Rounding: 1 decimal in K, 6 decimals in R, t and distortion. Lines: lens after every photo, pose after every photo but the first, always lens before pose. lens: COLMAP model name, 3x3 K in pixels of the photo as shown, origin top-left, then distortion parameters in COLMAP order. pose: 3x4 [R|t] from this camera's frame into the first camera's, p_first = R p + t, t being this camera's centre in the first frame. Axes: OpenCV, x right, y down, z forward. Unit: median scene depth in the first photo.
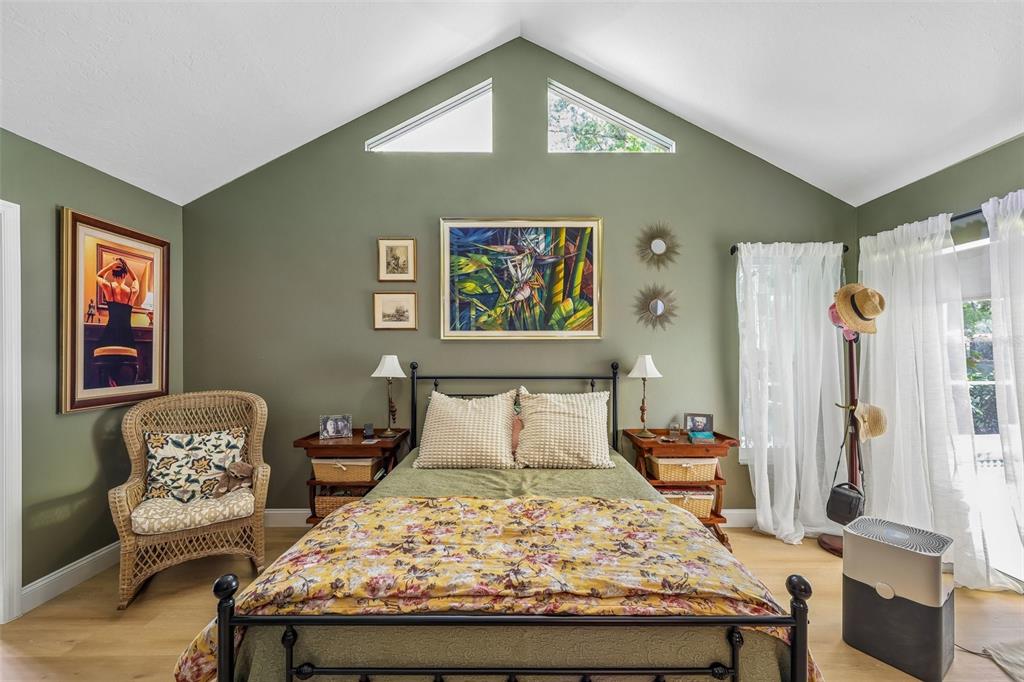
lens RADIAL K [[413.5, 0, 510.5], [0, 413.5, 348.8], [0, 0, 1]] dist [0.001447, 0.000200]
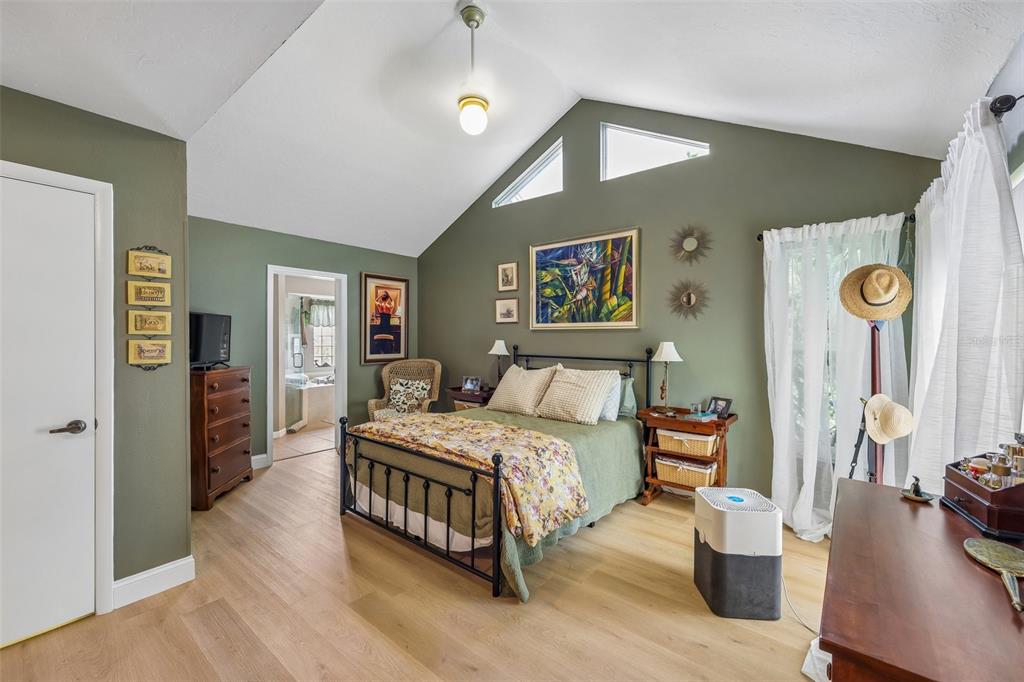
lens RADIAL K [[416.0, 0, 513.5], [0, 416.0, 340.7], [0, 0, 1]] dist [-0.000128, 0.000385]
pose [[0.777819, 0.009496, -0.628417, 0.694604], [-0.003351, 0.999934, 0.010963, 0.000019], [0.628480, -0.006422, 0.777800, -0.162523]]
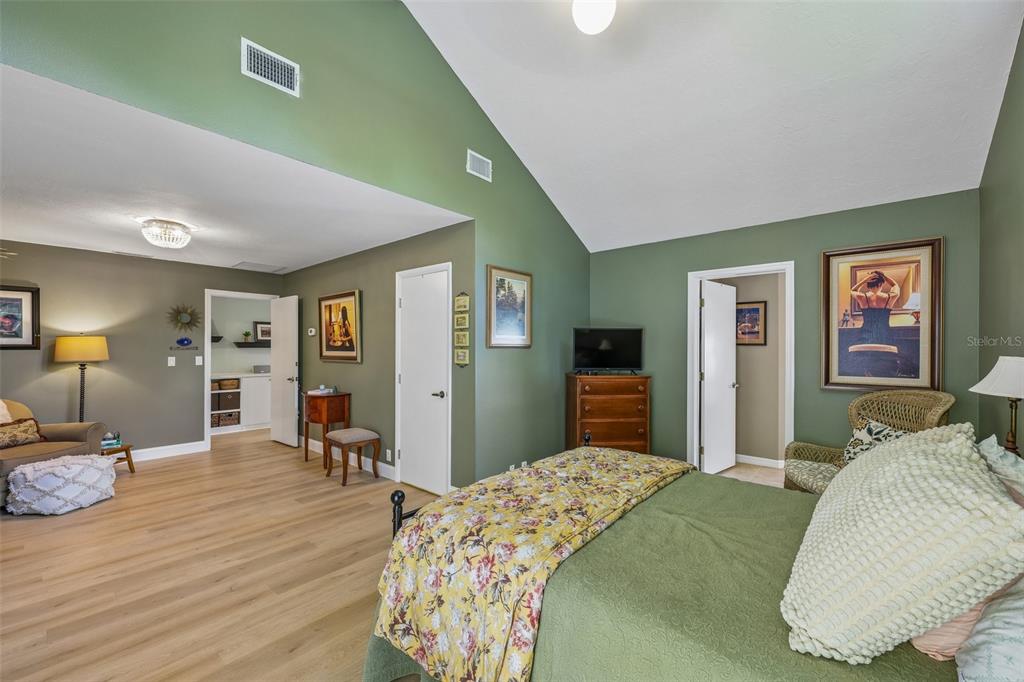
lens RADIAL K [[413.5, 0, 510.5], [0, 413.5, 348.8], [0, 0, 1]] dist [0.001447, 0.000200]
pose [[-0.657035, 0.000975, -0.753859, 0.559731], [-0.000157, 0.999999, 0.001430, 0.005546], [0.753860, 0.001058, -0.657034, 0.826116]]
